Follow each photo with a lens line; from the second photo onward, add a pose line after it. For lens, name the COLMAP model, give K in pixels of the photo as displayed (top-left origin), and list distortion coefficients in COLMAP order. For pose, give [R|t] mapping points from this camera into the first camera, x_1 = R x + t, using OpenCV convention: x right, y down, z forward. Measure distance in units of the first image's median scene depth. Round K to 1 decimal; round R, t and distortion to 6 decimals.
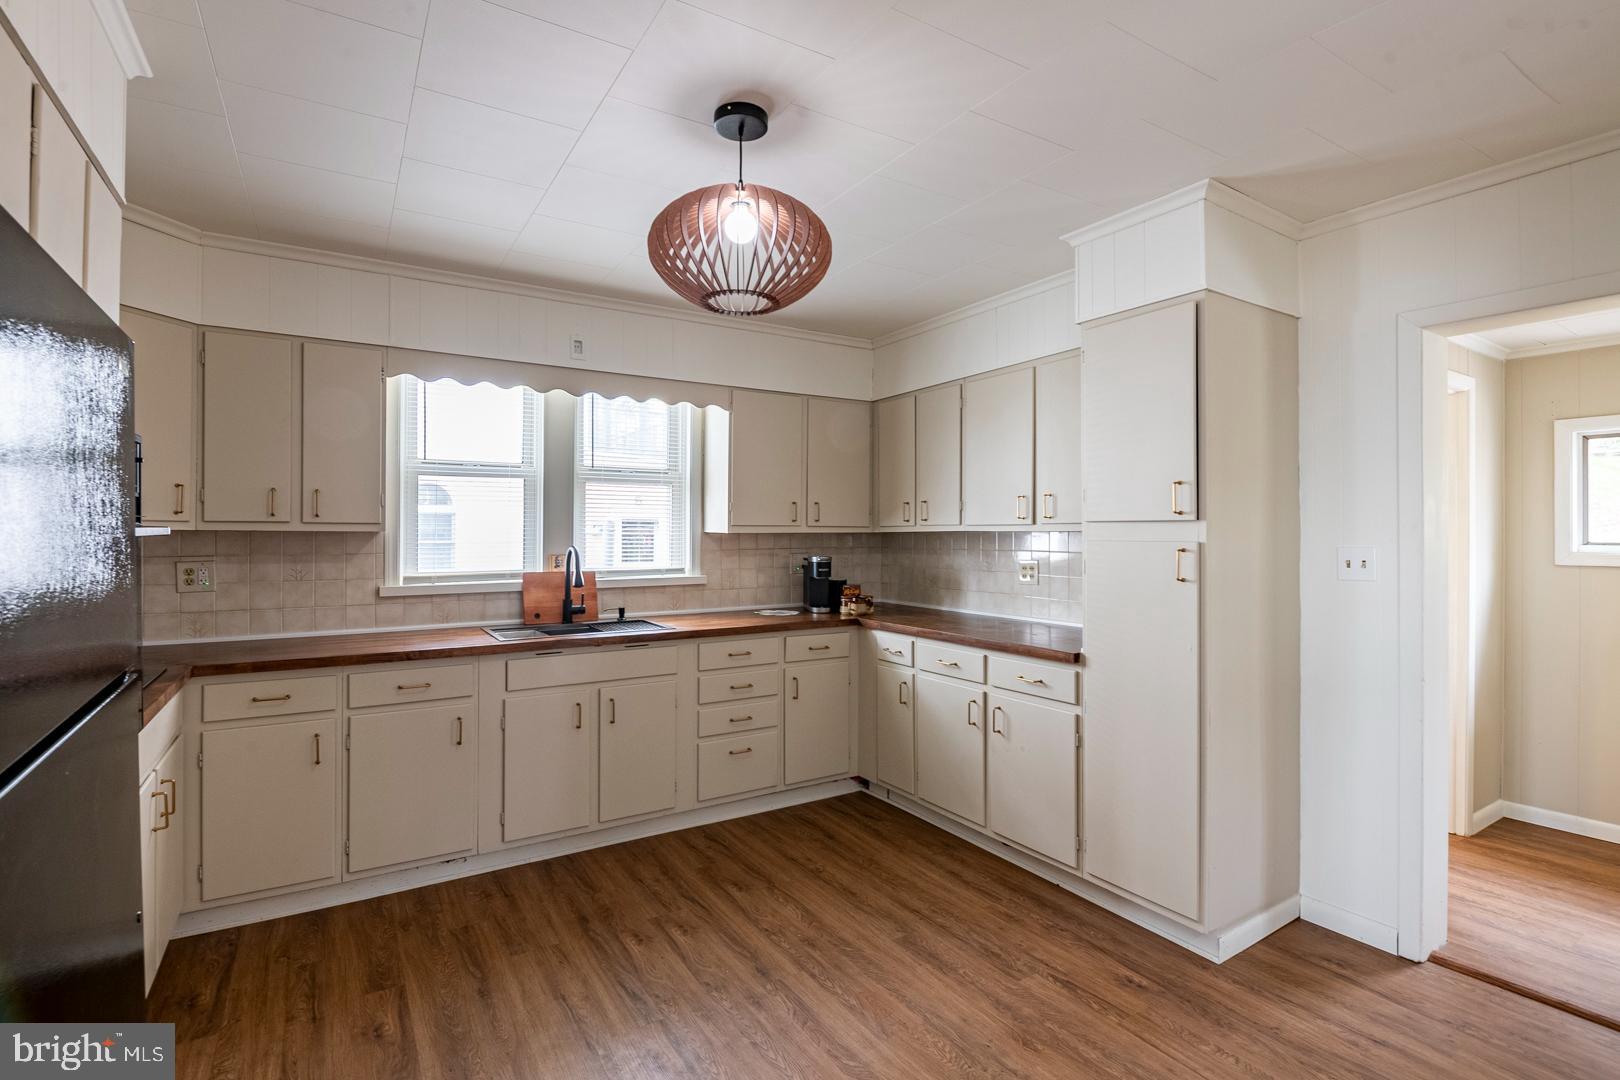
lens RADIAL K [[744.7, 0, 792.7], [0, 744.7, 536.7], [0, 0, 1]] dist [-0.002786, -0.008434]
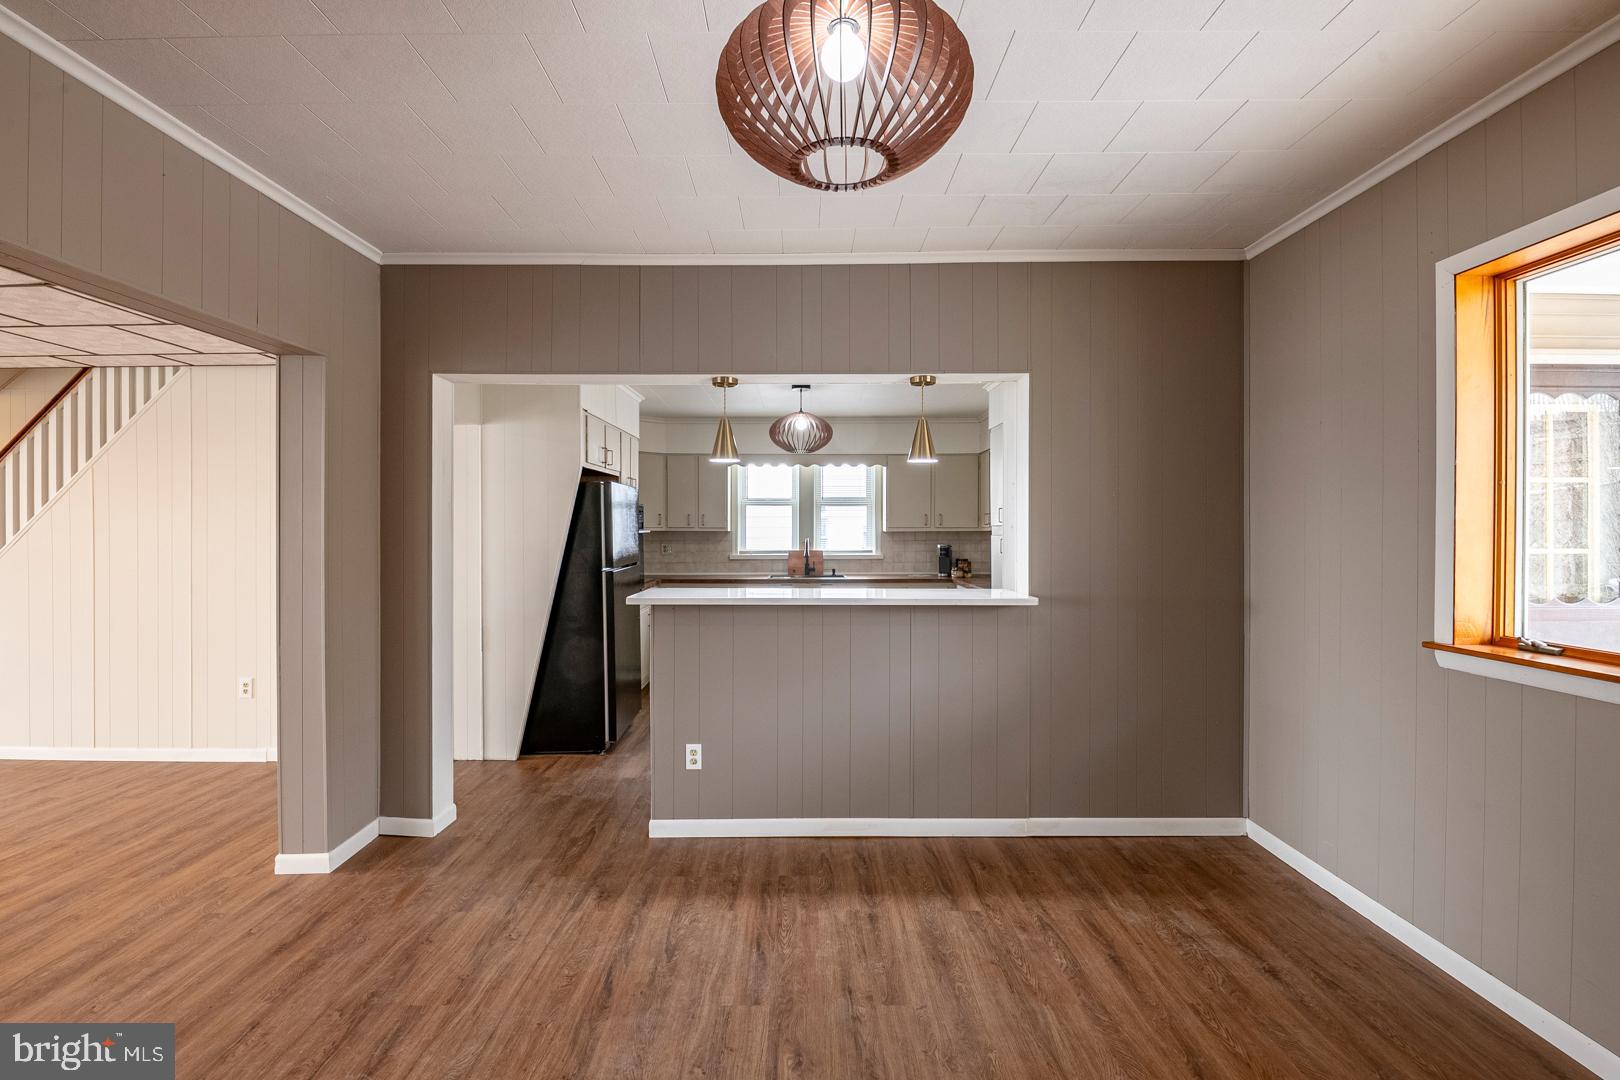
lens RADIAL K [[744.7, 0, 789.2], [0, 744.7, 540.9], [0, 0, 1]] dist [-0.002786, -0.008434]
pose [[0.849922, 0.004363, -0.526890, 0.824077], [-0.001241, 0.999980, 0.006279, 0.008136], [0.526906, -0.004683, 0.849911, -0.873356]]
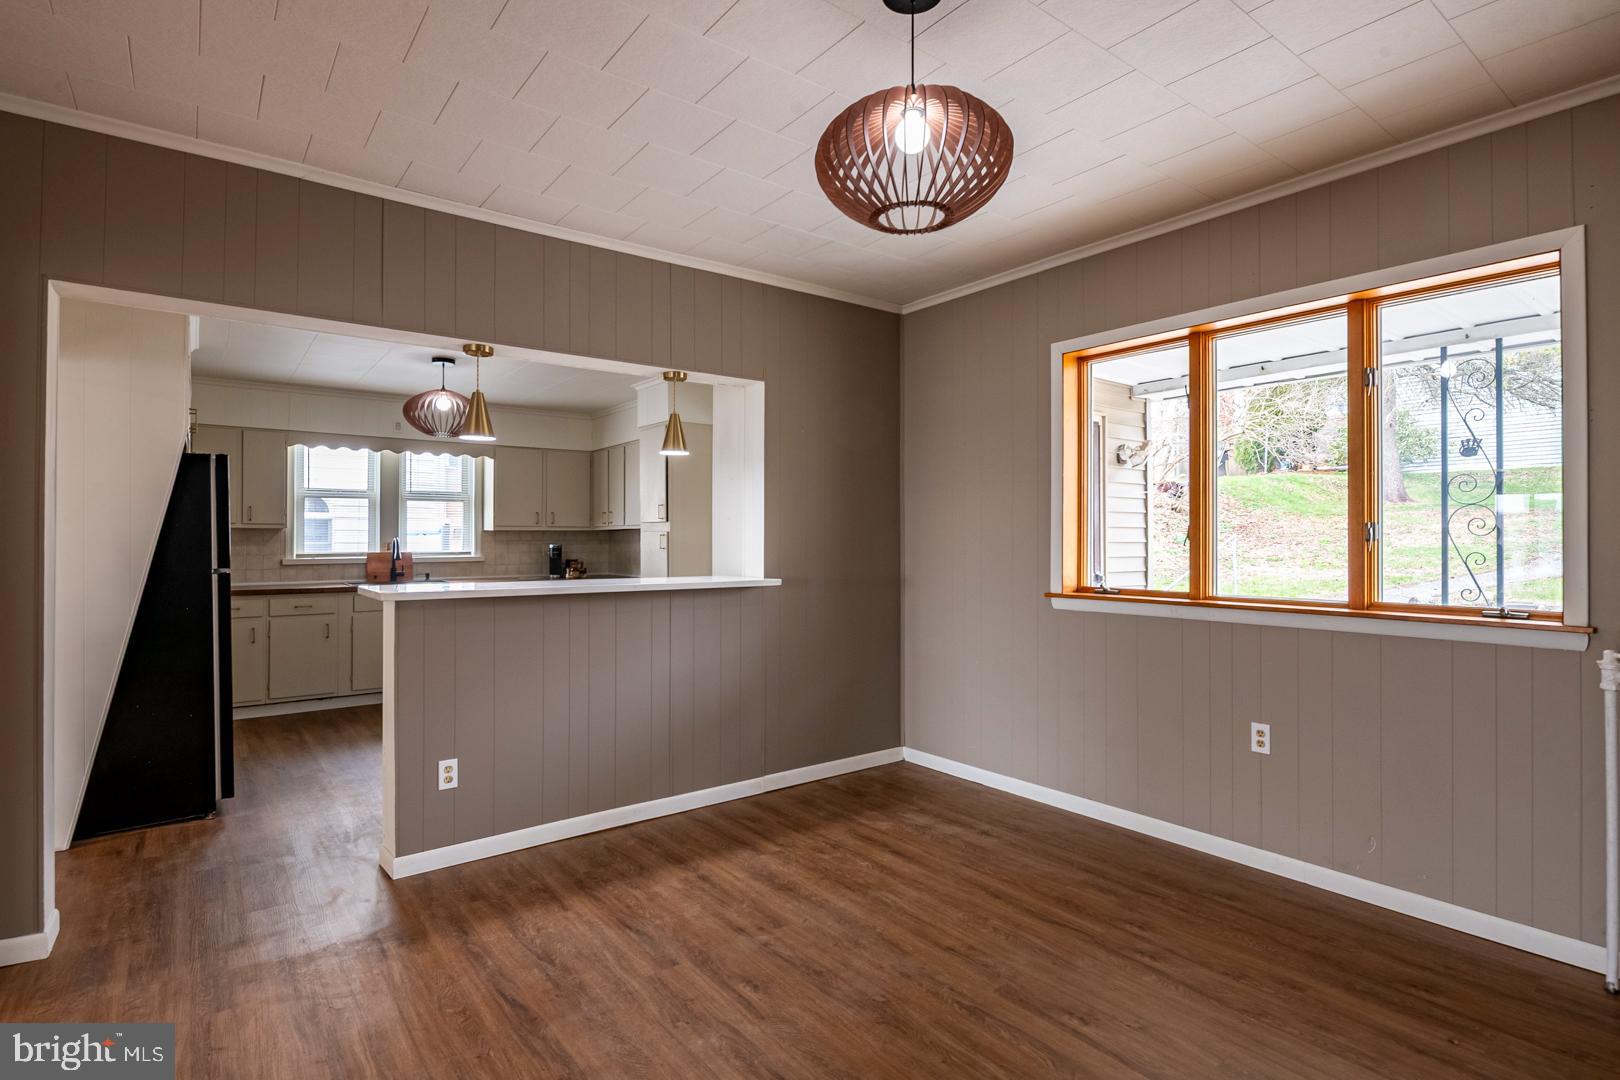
lens RADIAL K [[797.7, 0, 798.5], [0, 797.7, 541.8], [0, 0, 1]] dist [-0.005191, -0.005592]
pose [[0.995494, -0.003152, 0.094777, 0.517820], [0.003540, 0.999986, -0.003933, 0.036663], [-0.094764, 0.004251, 0.995491, -1.058150]]
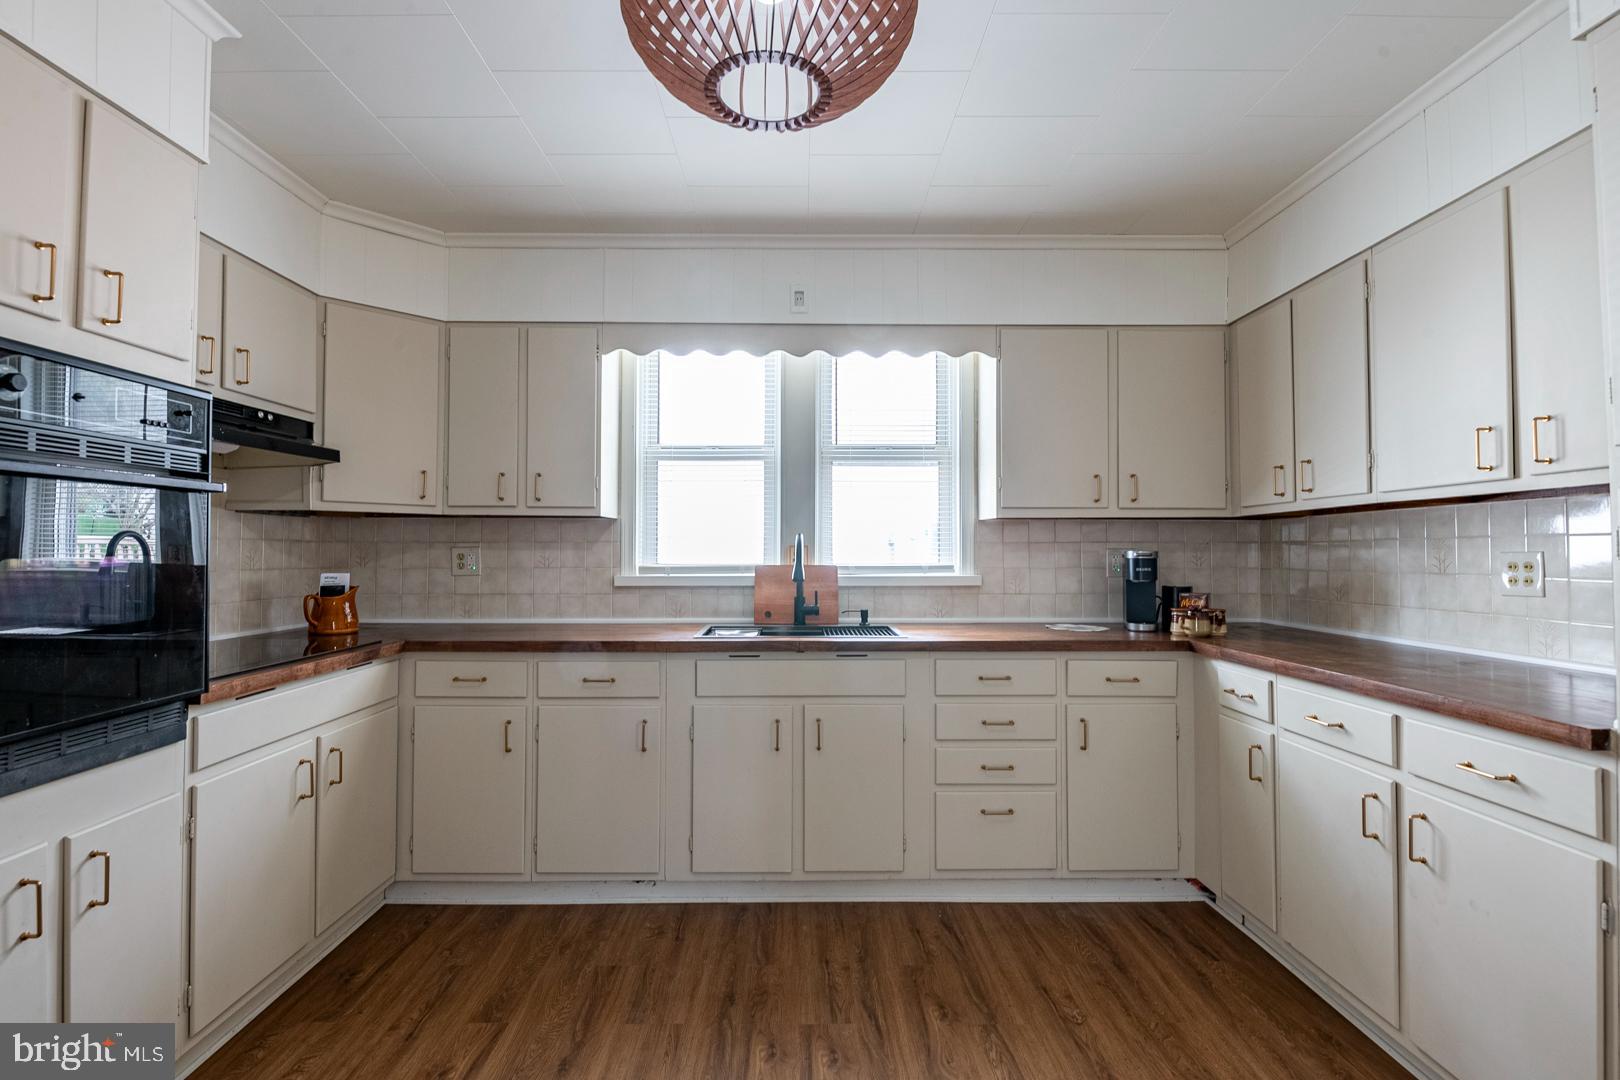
lens RADIAL K [[744.7, 0, 812.8], [0, 744.7, 535.7], [0, 0, 1]] dist [-0.002786, -0.008434]
pose [[0.861751, -0.011508, -0.507200, 0.159384], [-0.003529, 0.999583, -0.028676, 0.041924], [0.507319, 0.026501, 0.861351, 0.294249]]
